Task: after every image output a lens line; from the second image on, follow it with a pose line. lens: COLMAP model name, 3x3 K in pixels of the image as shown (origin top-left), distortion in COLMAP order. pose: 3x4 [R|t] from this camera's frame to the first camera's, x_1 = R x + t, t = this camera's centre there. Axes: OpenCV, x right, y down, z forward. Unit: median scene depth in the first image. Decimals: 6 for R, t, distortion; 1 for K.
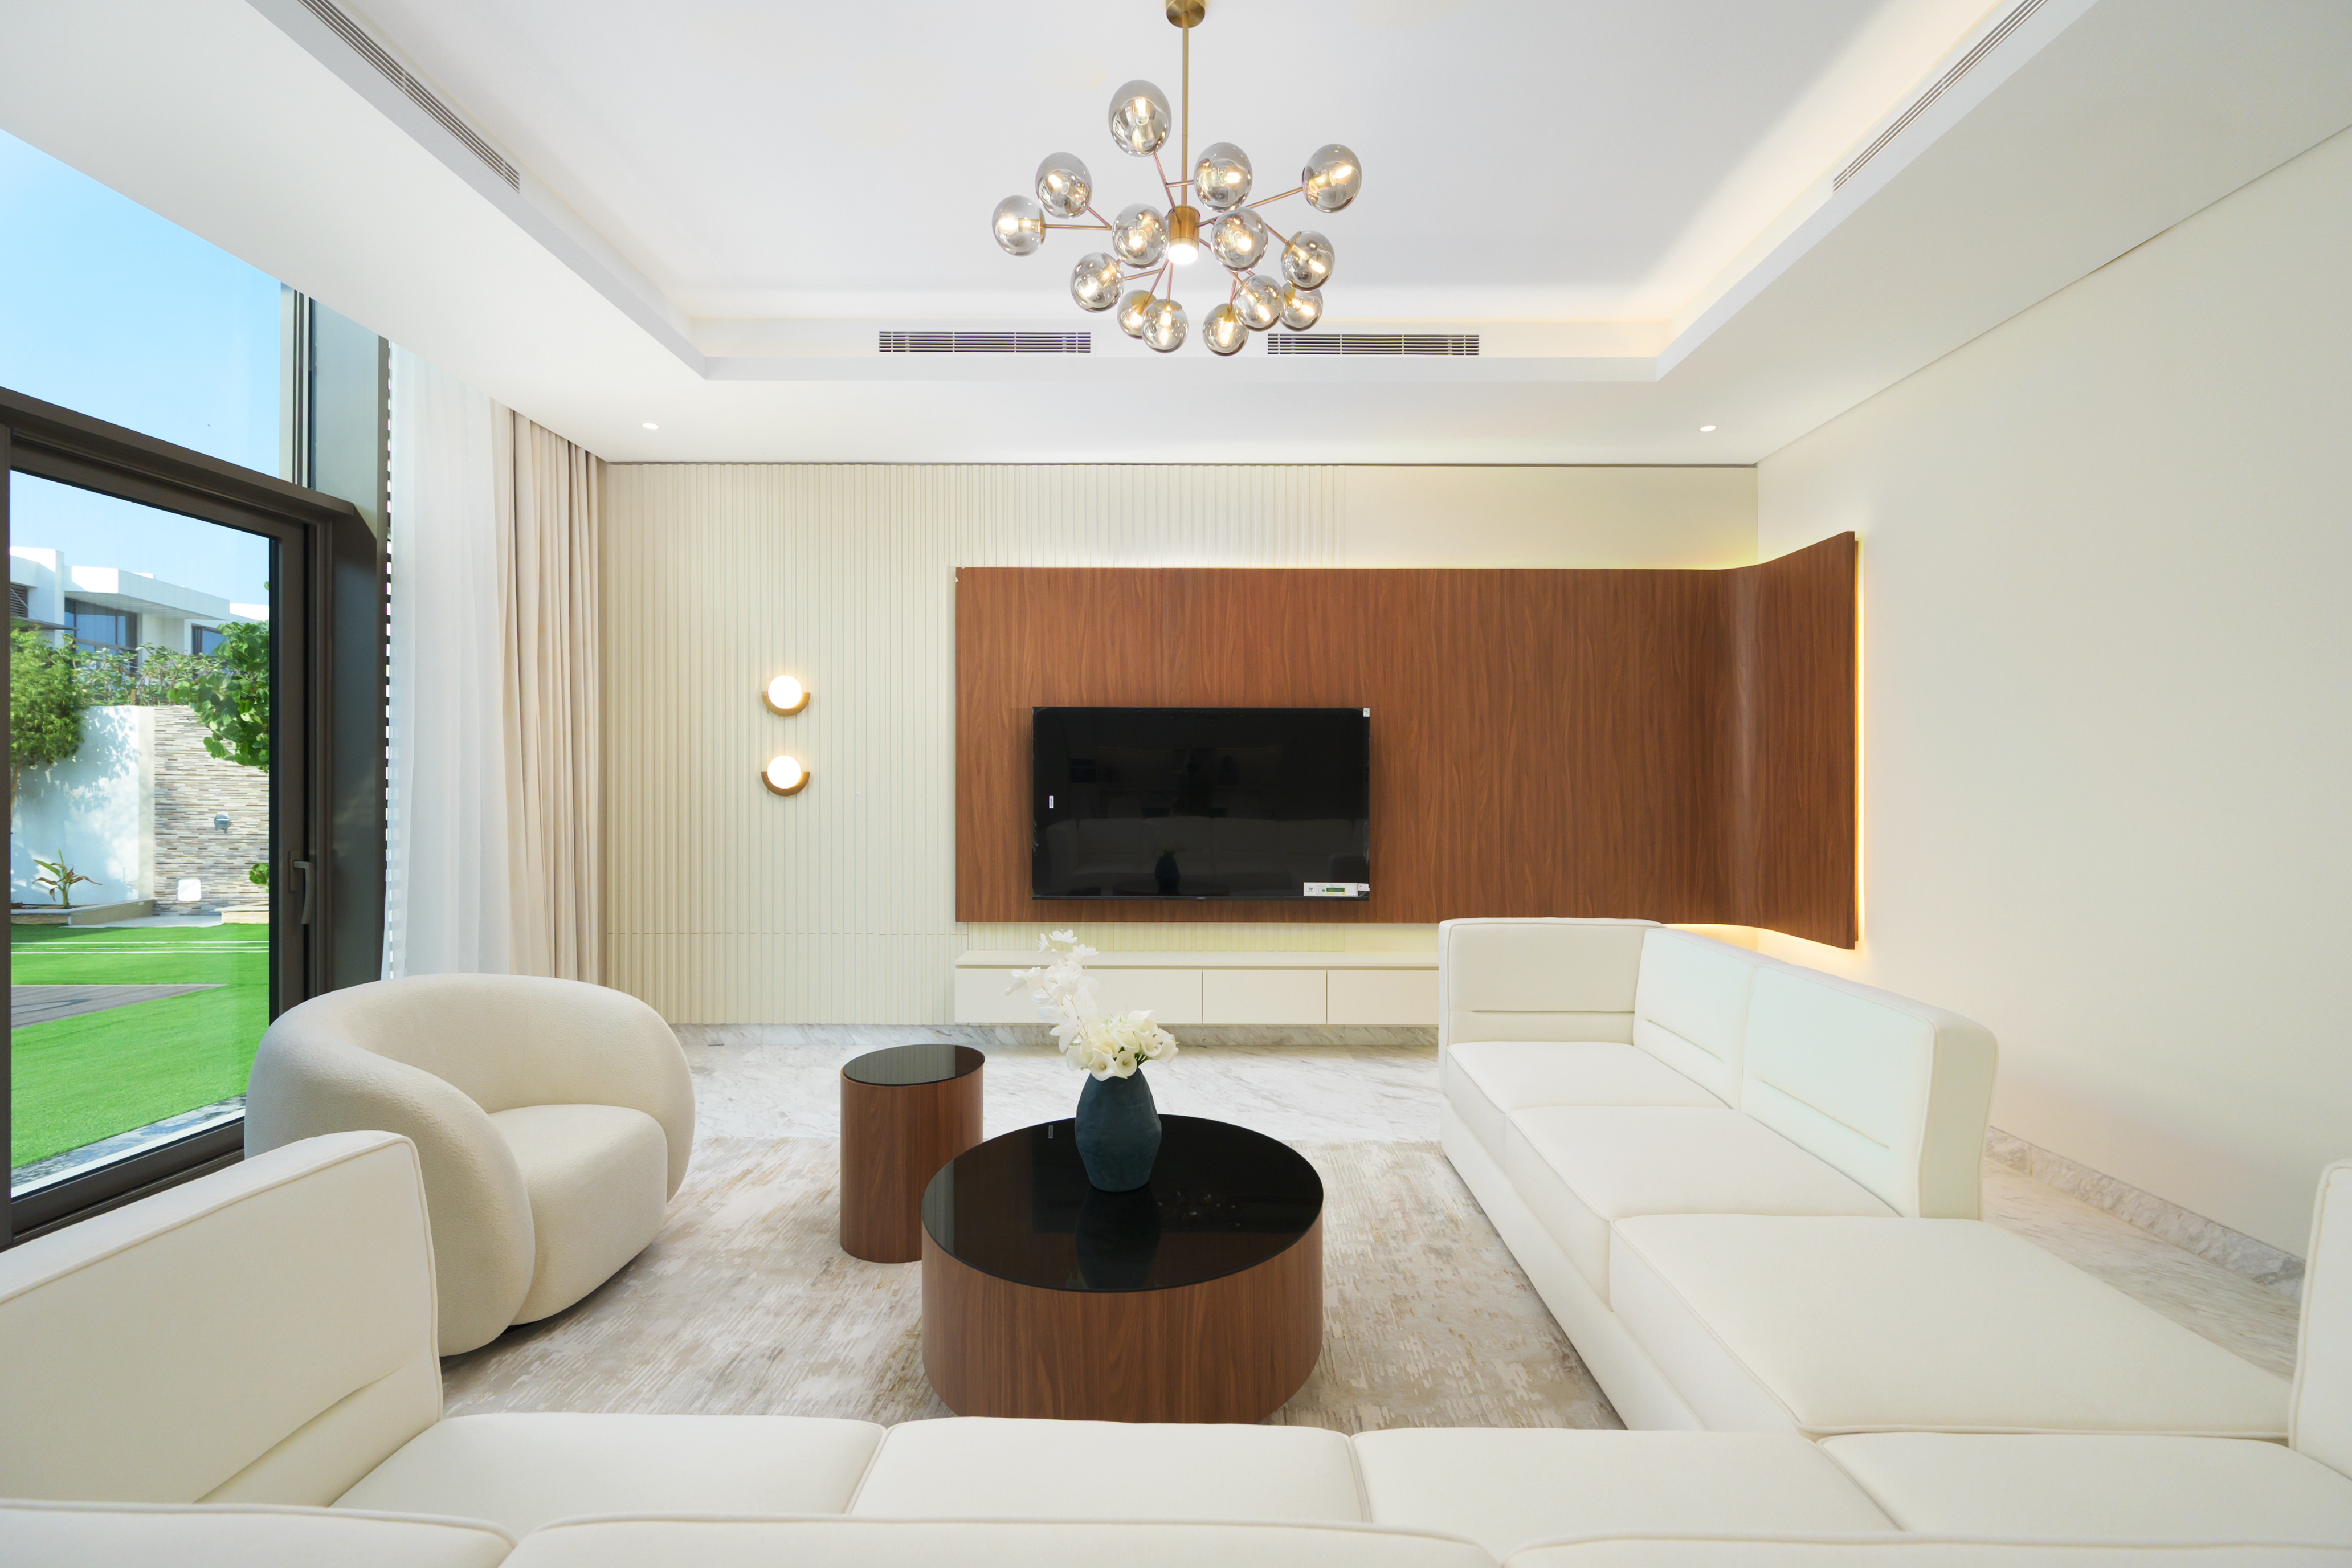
lens RADIAL K [[926.2, 0, 1196.7], [0, 926.2, 778.7], [0, 0, 1]] dist [-0.002891, 0.000986]
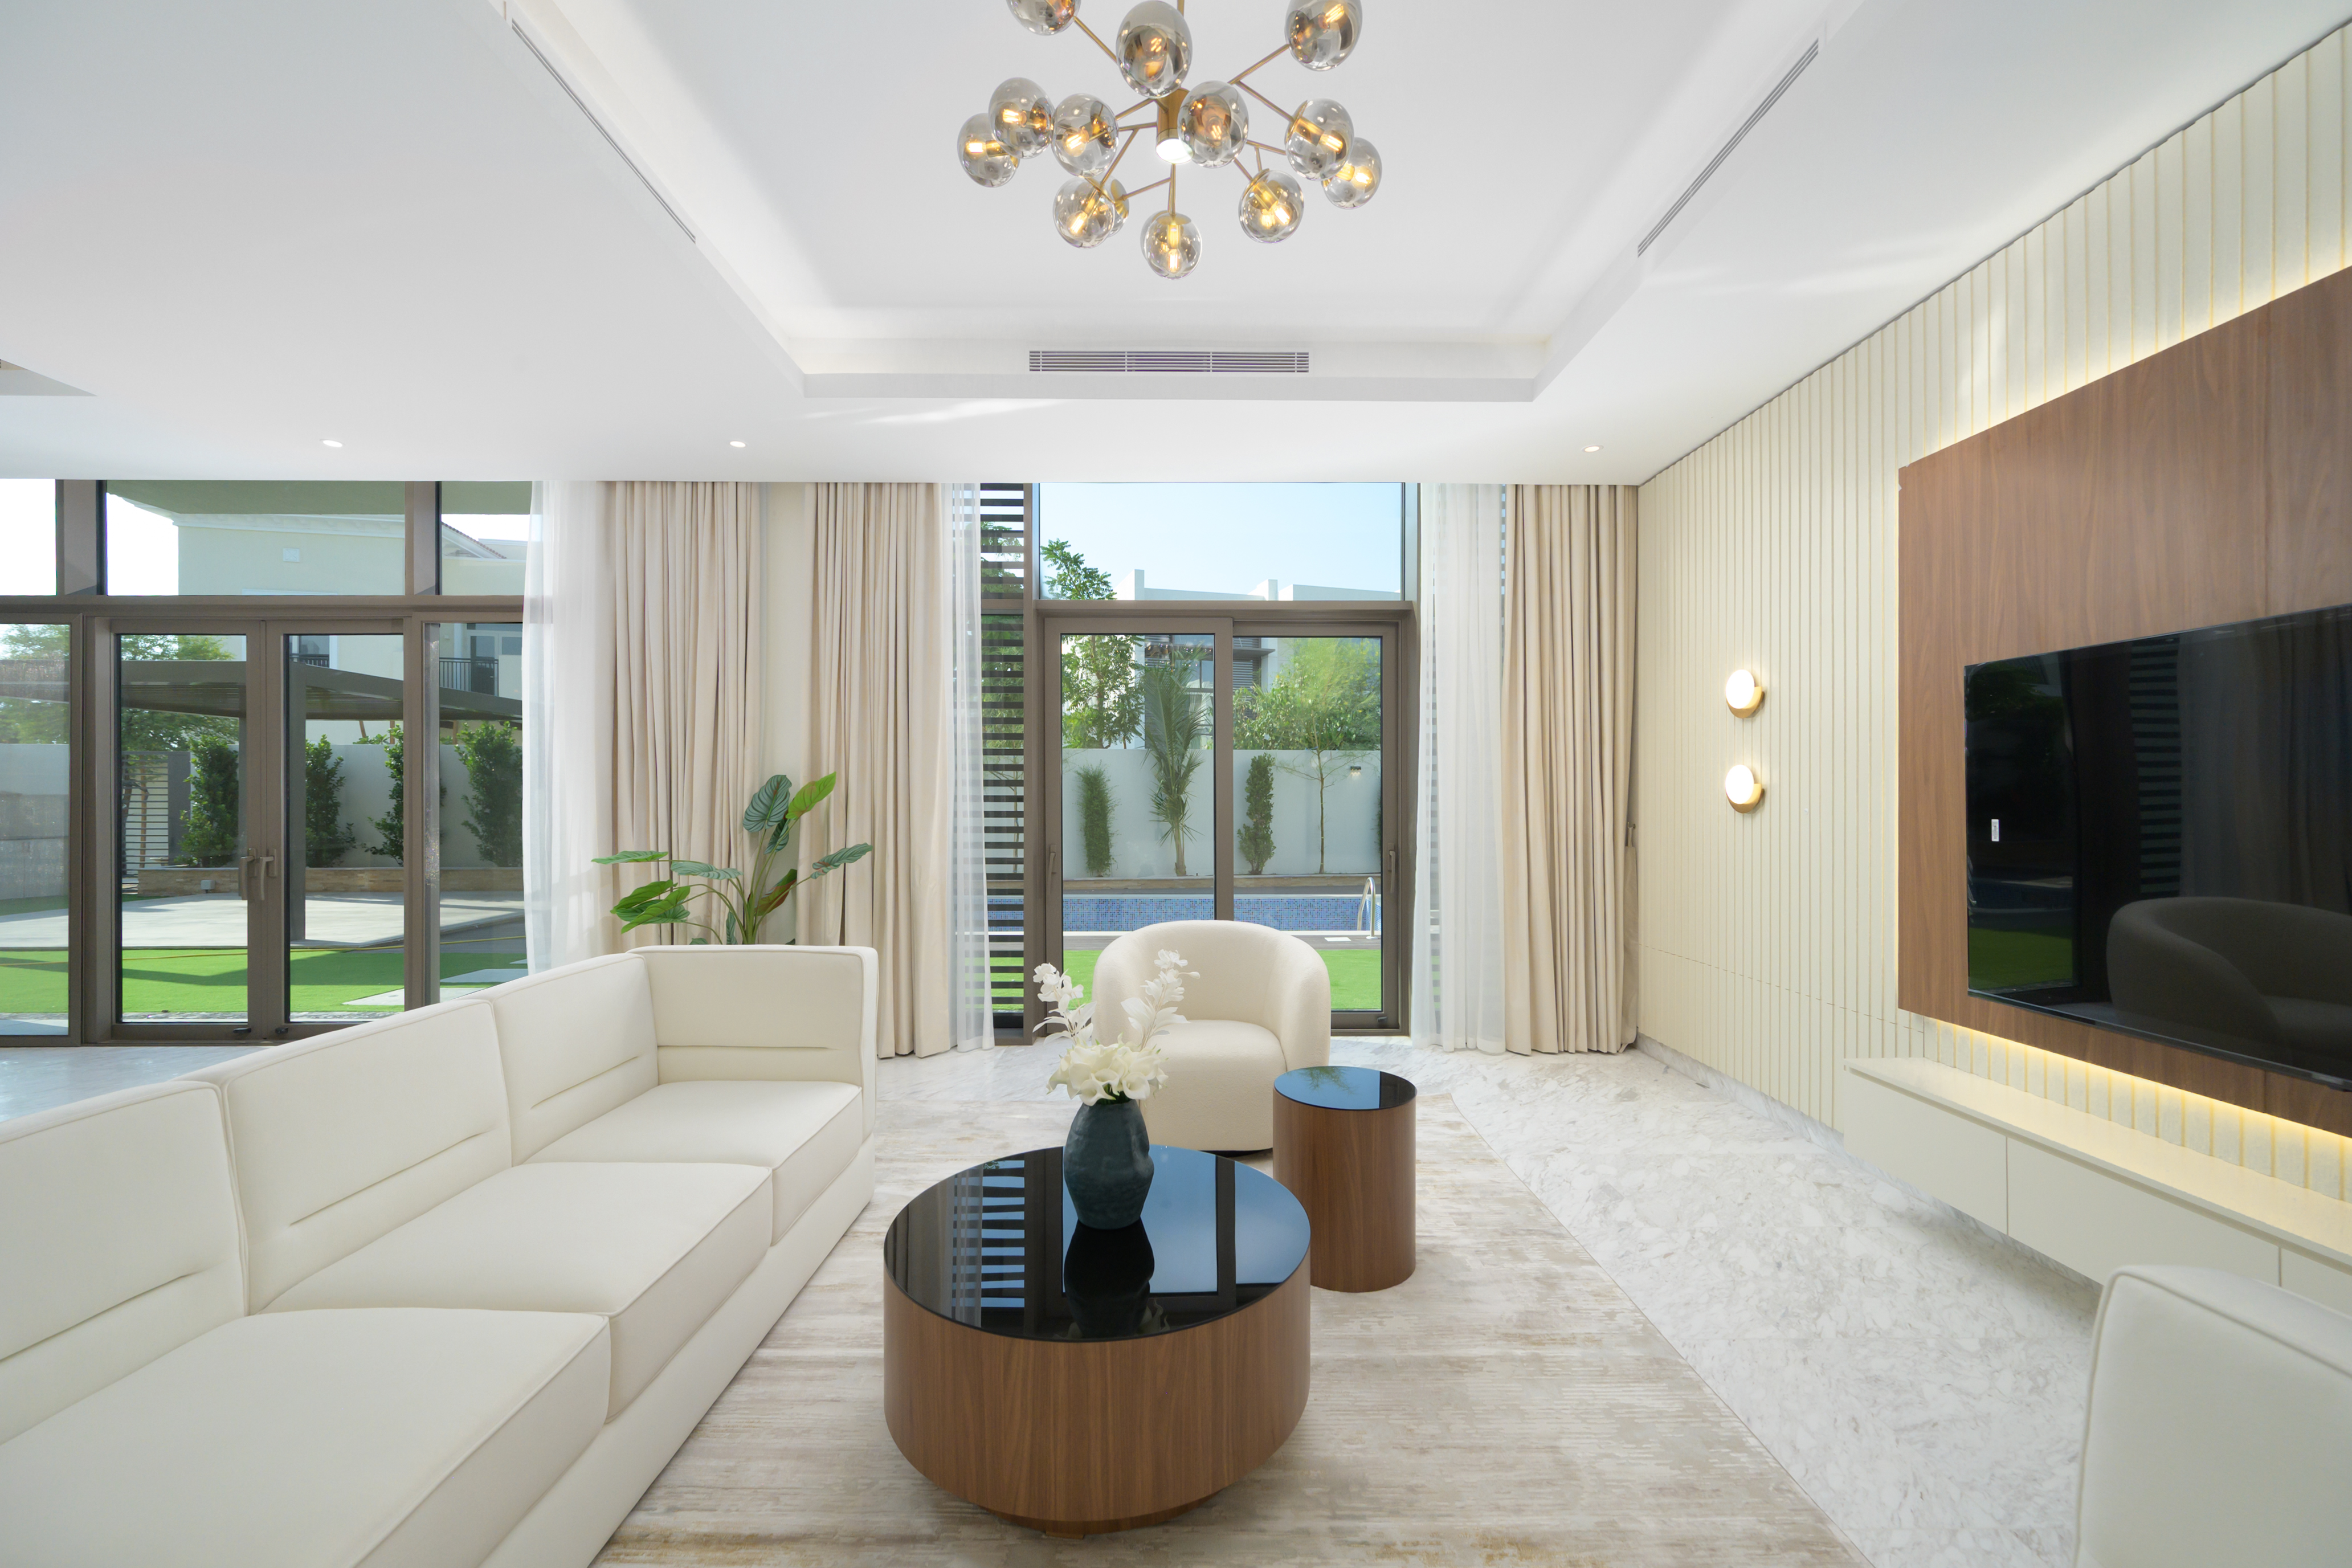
lens RADIAL K [[926.2, 0, 1166.0], [0, 926.2, 795.5], [0, 0, 1]] dist [-0.002891, 0.000986]
pose [[0.004894, -0.005164, -0.999975, 0.395562], [0.006243, 0.999967, -0.005134, 0.003624], [0.999969, -0.006218, 0.004926, 0.477242]]
